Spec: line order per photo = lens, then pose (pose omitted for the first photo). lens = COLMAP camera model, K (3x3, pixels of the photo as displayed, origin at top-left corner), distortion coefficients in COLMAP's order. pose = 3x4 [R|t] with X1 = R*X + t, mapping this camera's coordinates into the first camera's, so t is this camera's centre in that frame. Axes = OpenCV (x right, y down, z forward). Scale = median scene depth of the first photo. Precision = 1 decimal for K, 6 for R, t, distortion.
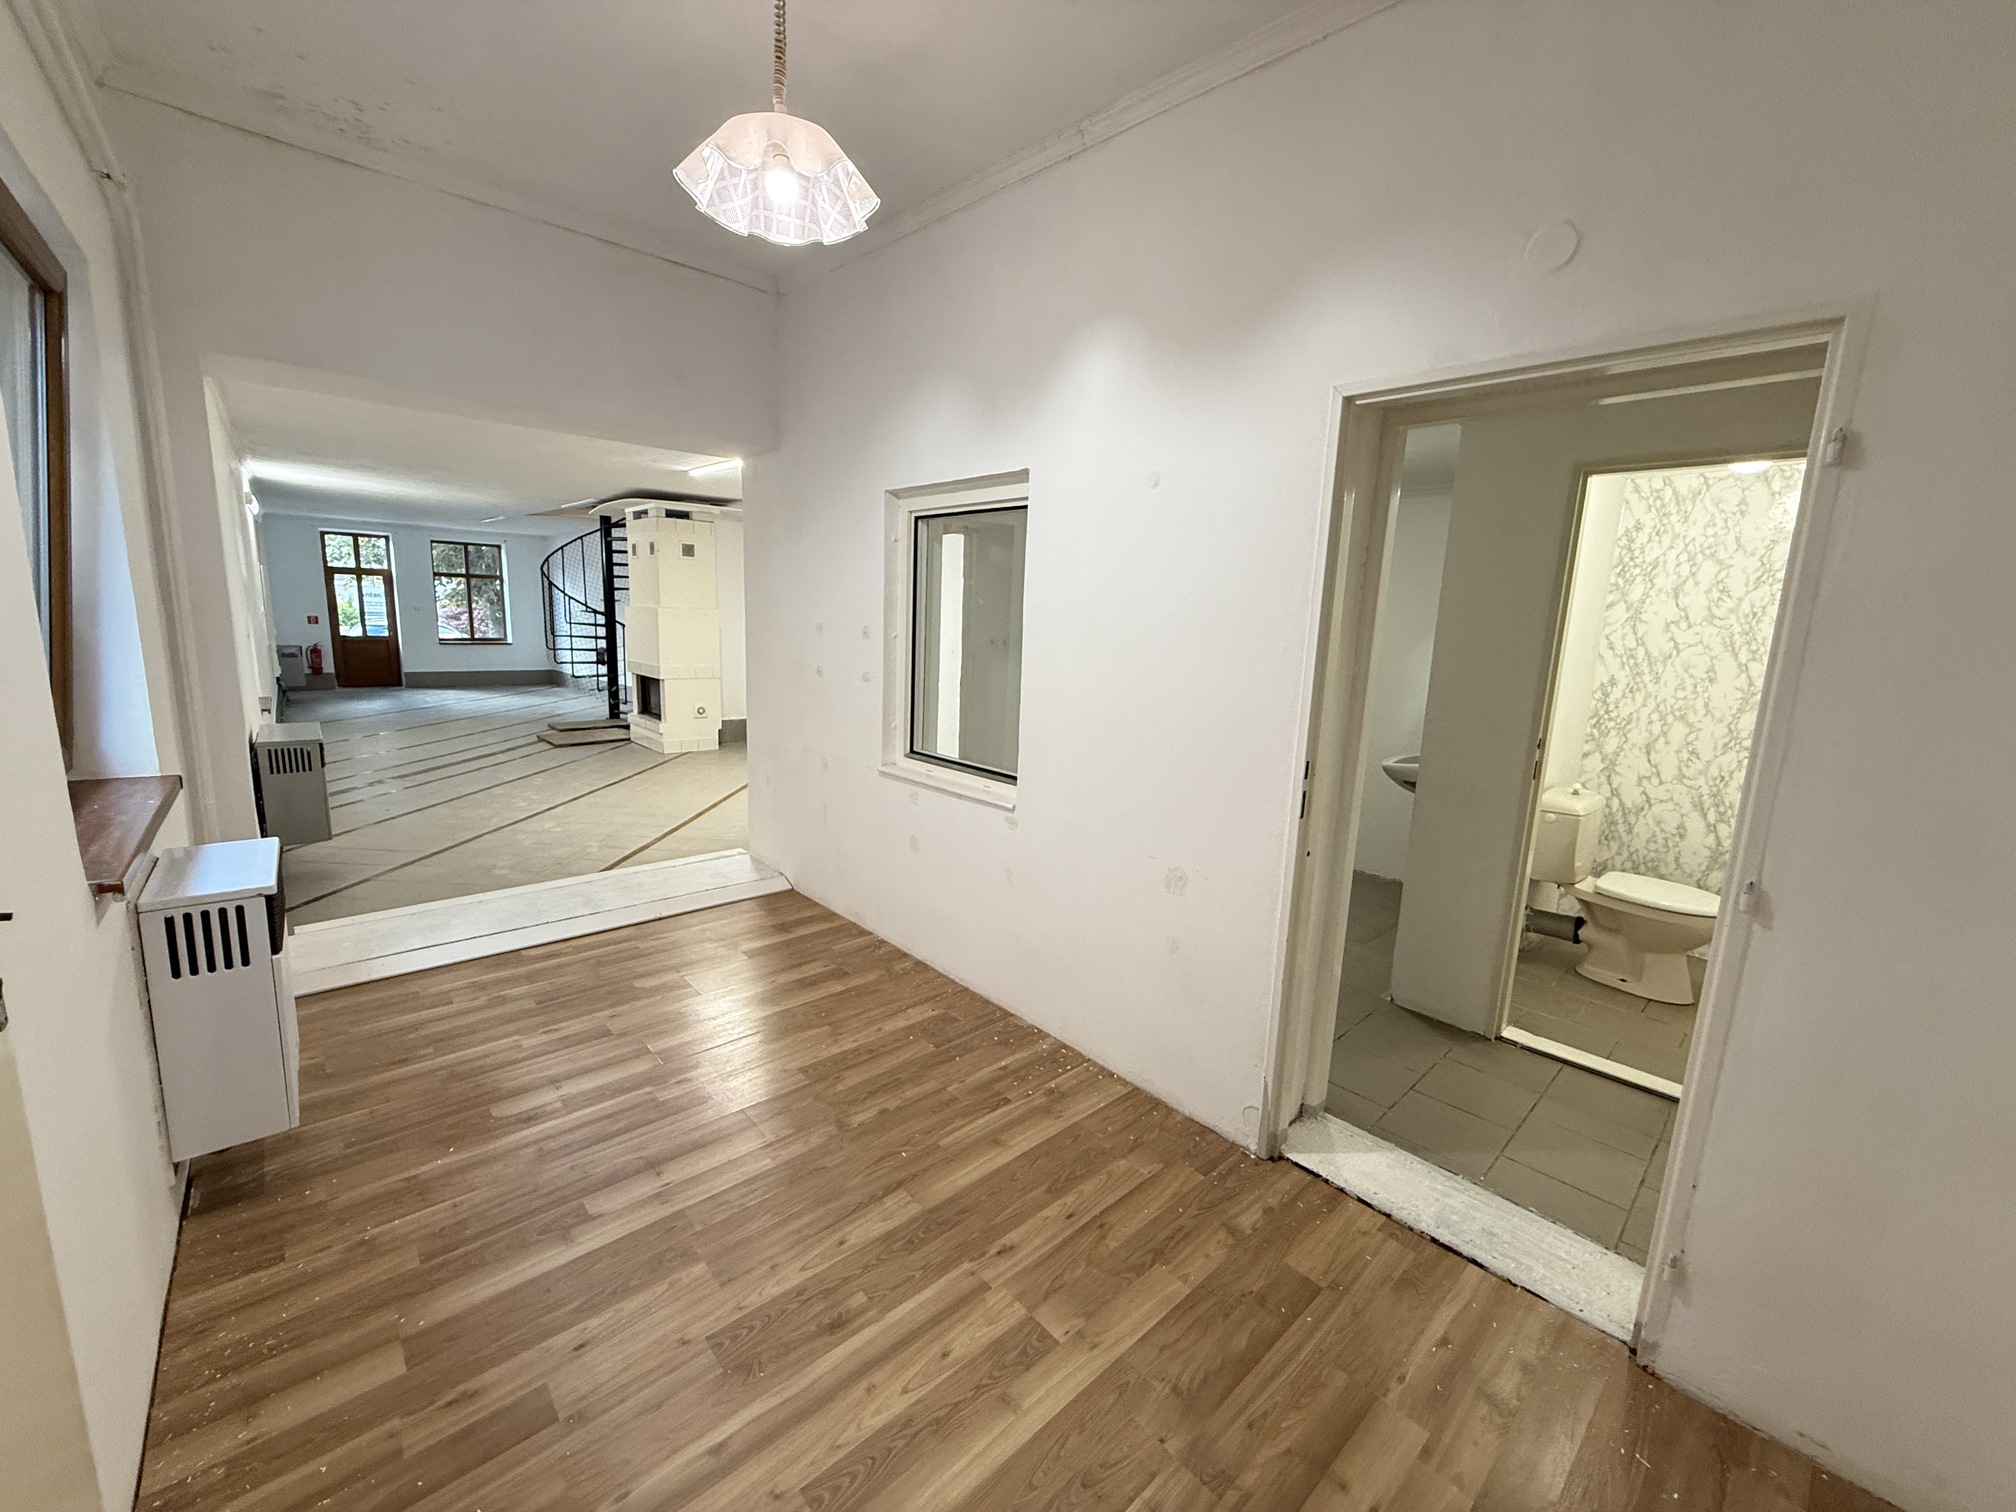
lens RADIAL K [[801.4, 0, 1013.7], [0, 801.4, 744.3], [0, 0, 1]] dist [-0.000629, 0.000082]
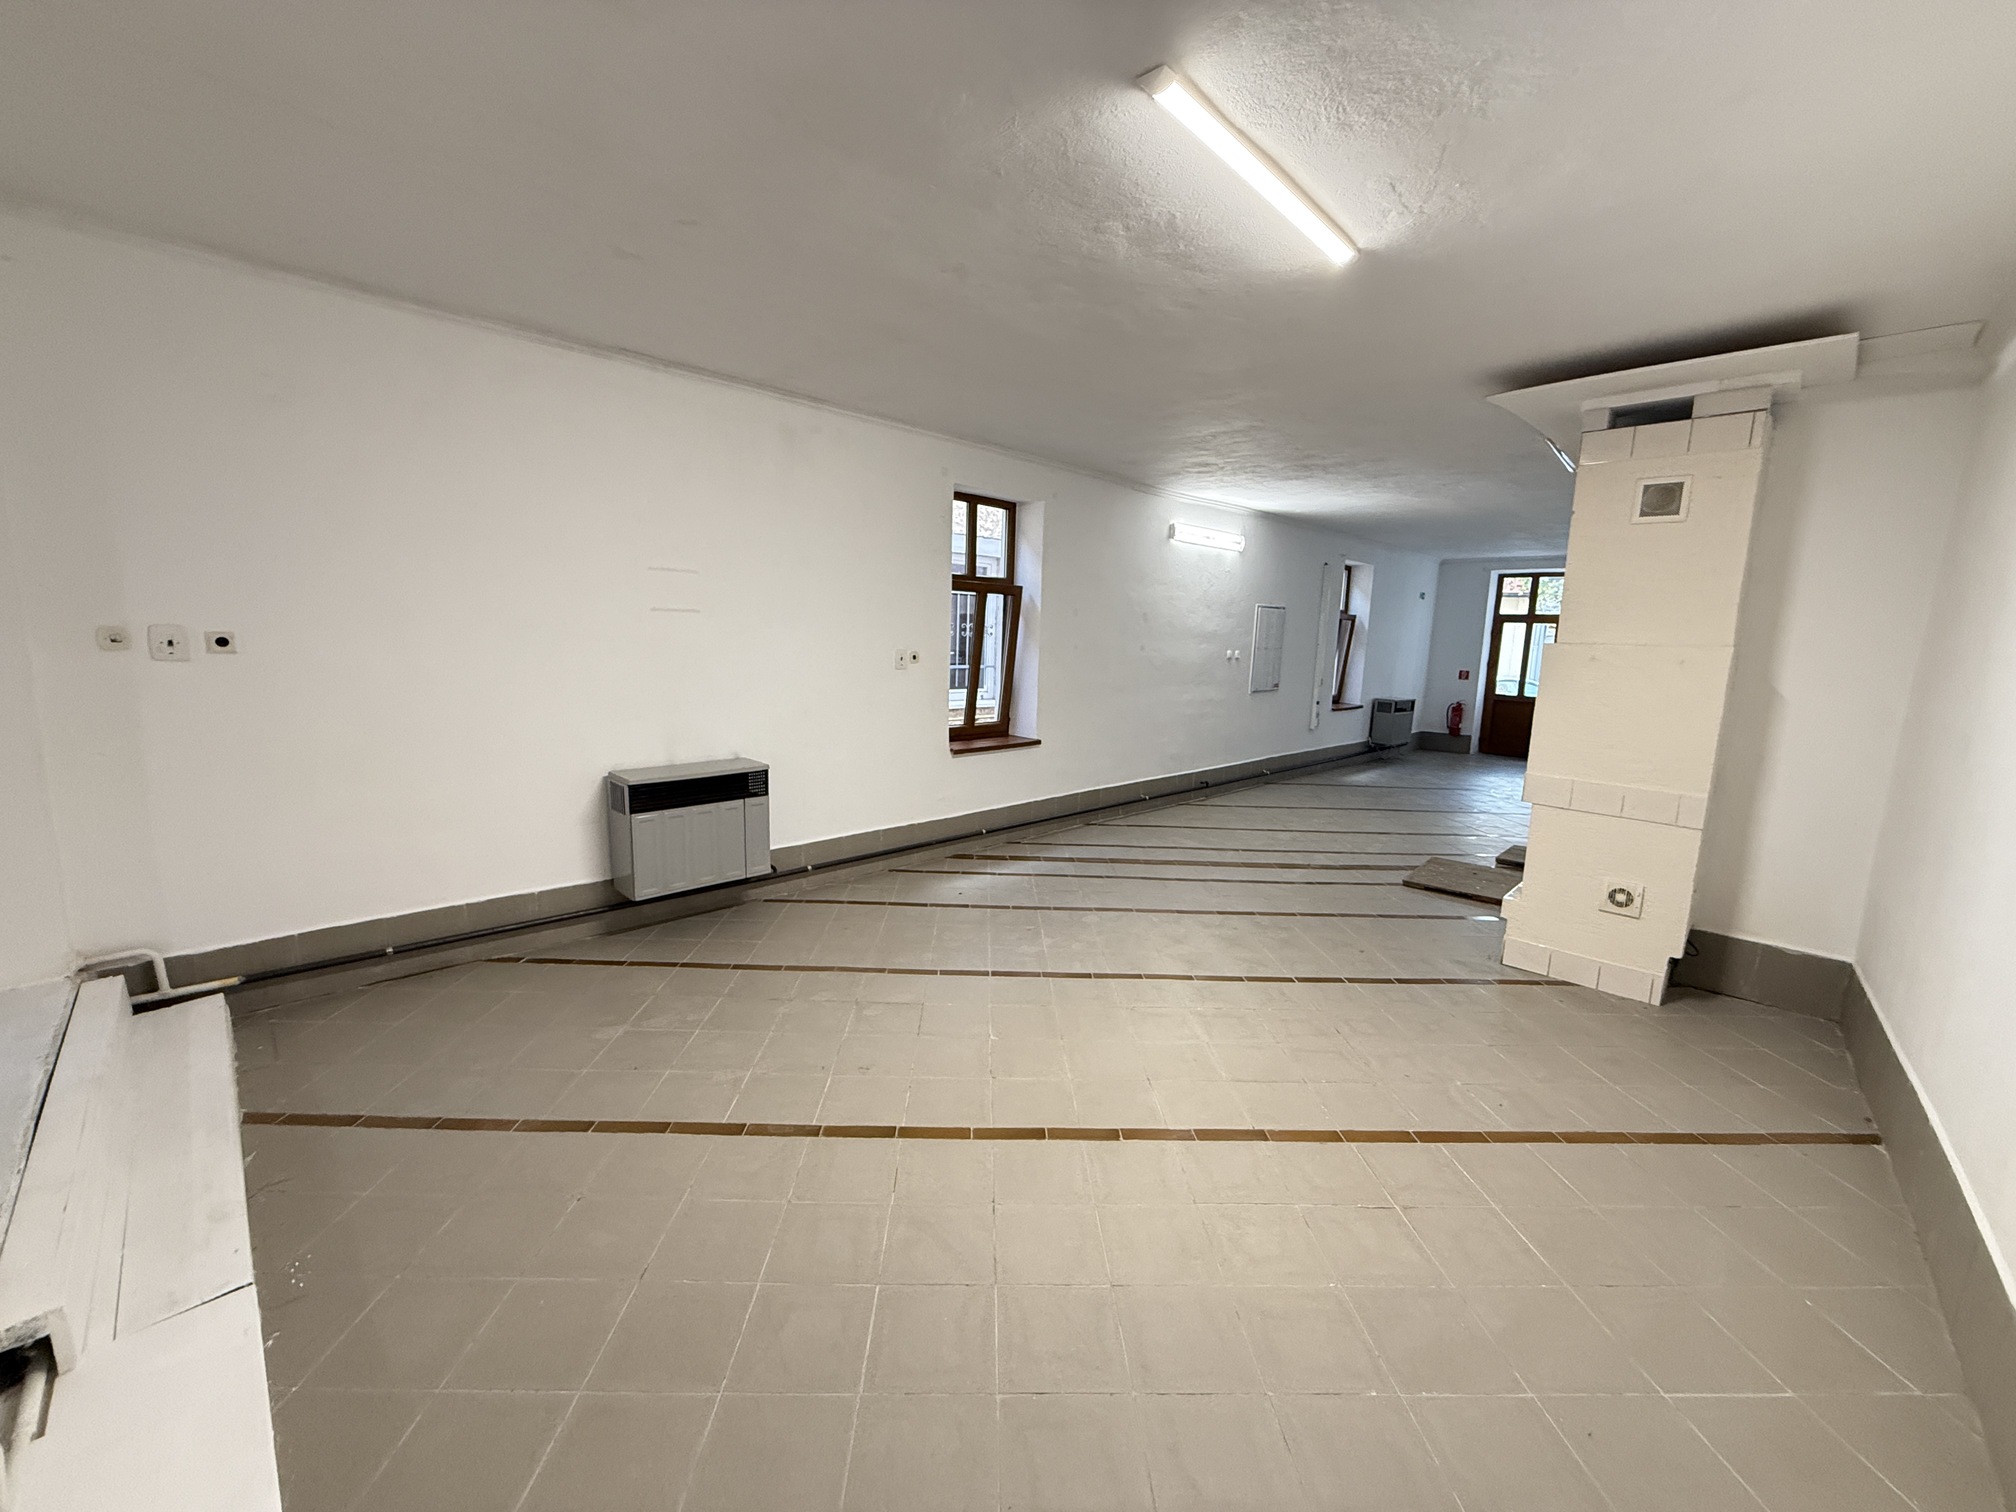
lens RADIAL K [[801.4, 0, 1004.6], [0, 801.4, 763.6], [0, 0, 1]] dist [-0.000629, 0.000082]
pose [[0.049286, 0.125911, -0.990816, -0.007182], [-0.186343, 0.975763, 0.114729, -0.063975], [0.981248, 0.178977, 0.071554, 0.437482]]
